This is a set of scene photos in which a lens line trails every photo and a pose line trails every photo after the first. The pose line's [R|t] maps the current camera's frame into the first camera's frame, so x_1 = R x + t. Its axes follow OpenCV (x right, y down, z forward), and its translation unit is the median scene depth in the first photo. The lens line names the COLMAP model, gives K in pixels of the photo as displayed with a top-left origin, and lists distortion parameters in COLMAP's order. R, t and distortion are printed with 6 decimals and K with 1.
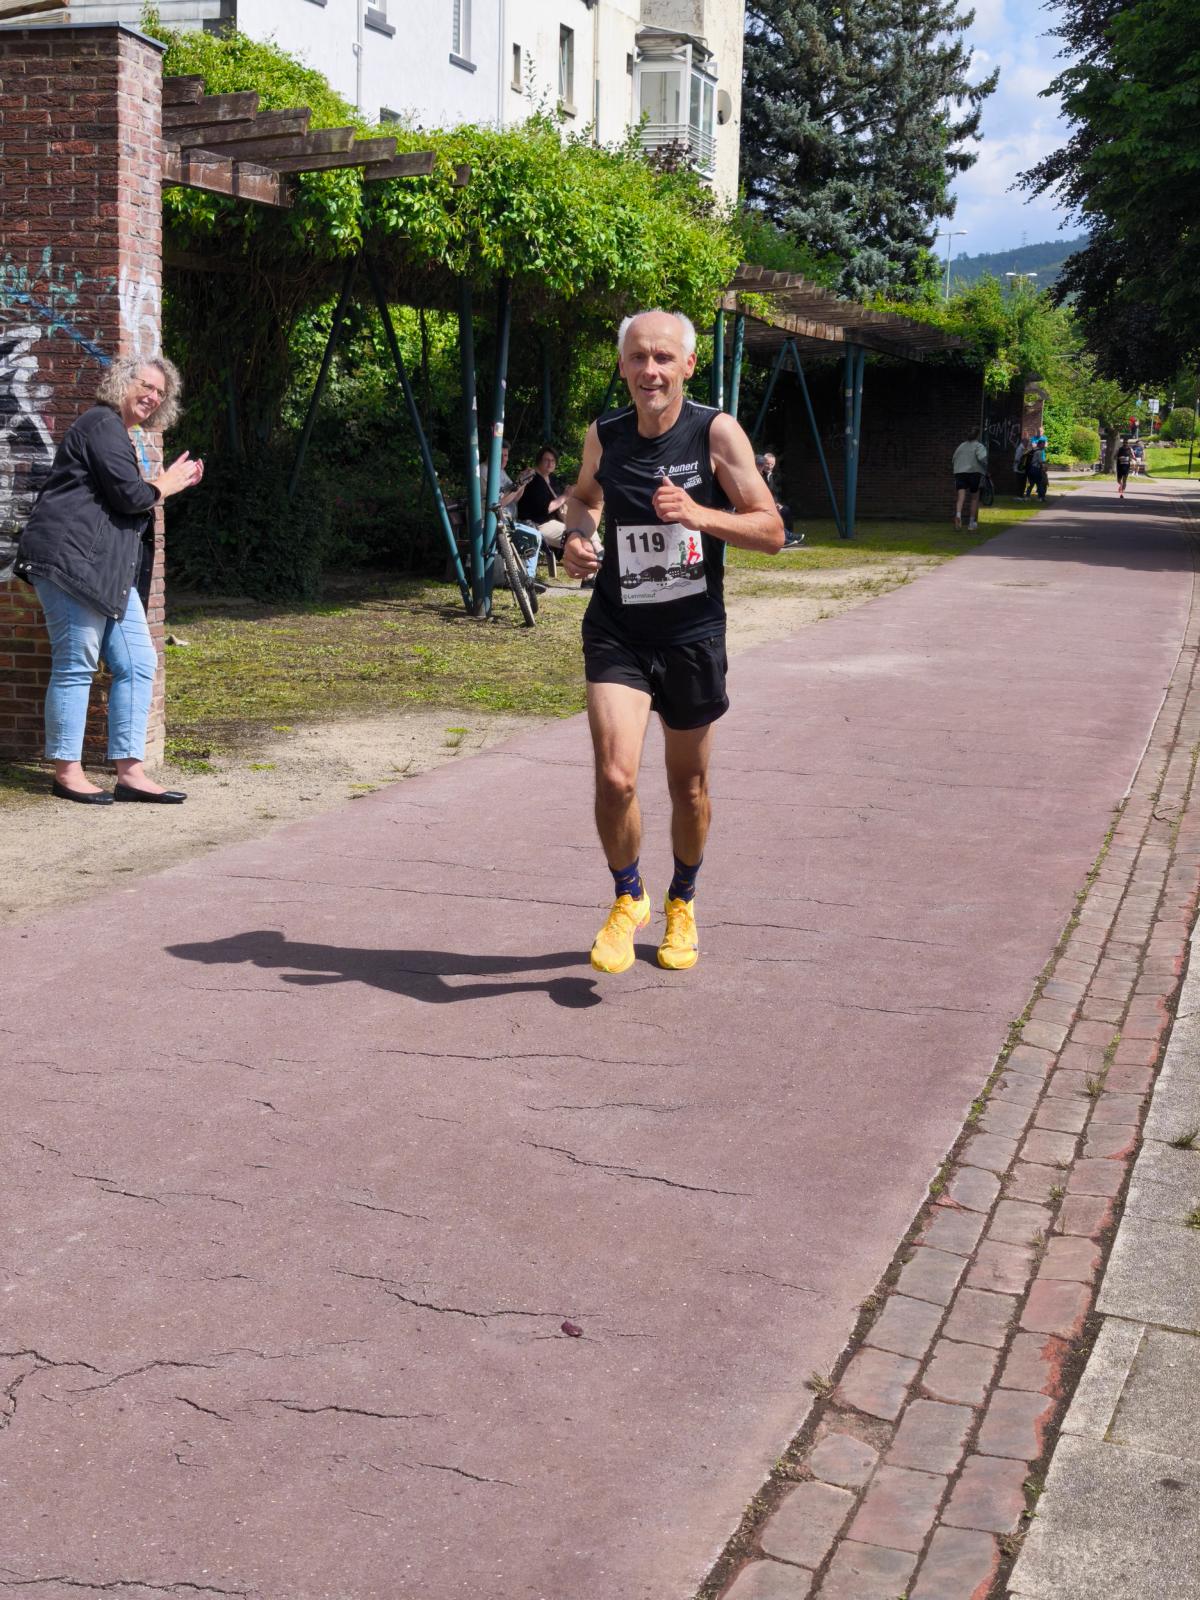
lens RADIAL K [[2203.4, 0, 605.1], [0, 2203.4, 828.3], [0, 0, 1]] dist [0.168353, -0.575008]
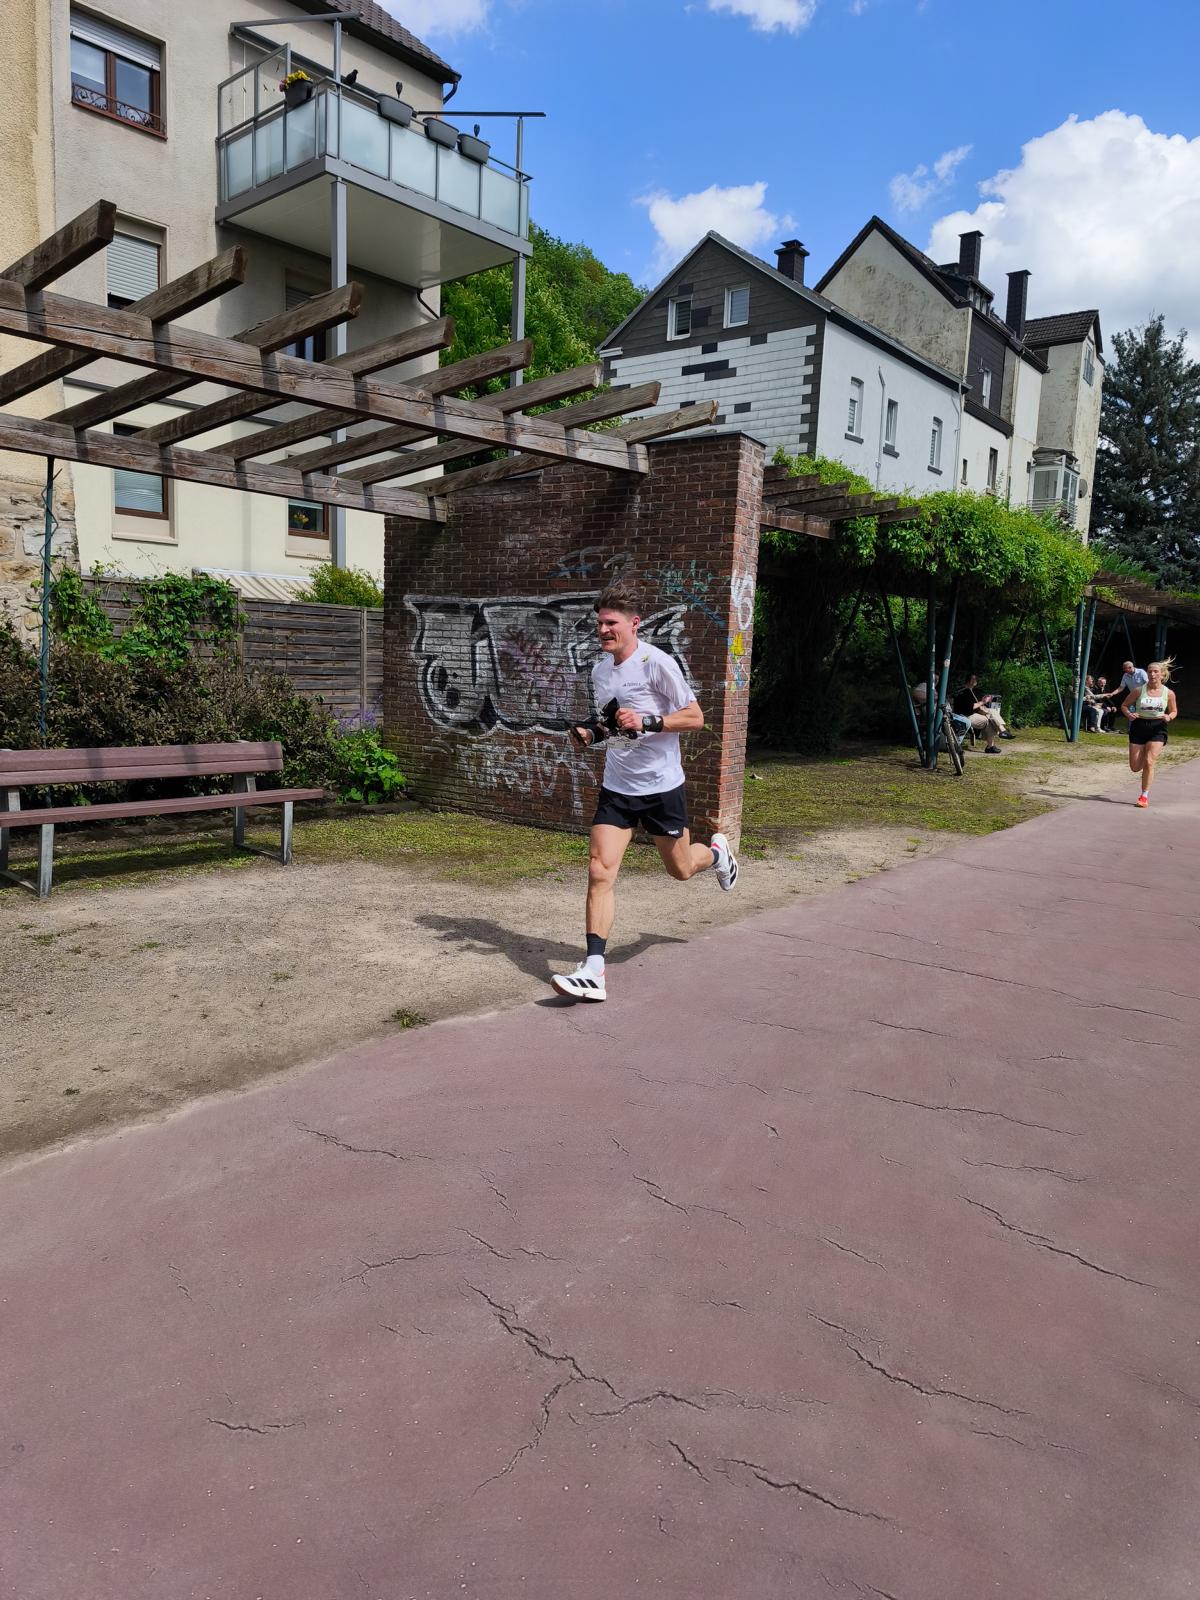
lens RADIAL K [[1135.3, 0, 602.0], [0, 1135.3, 815.6], [0, 0, 1]] dist [0.034159, -0.050459]
pose [[0.944568, 0.054655, -0.323733, -0.011972], [-0.068613, 0.997135, -0.031852, -0.019014], [0.321065, 0.052298, 0.945612, 0.105345]]
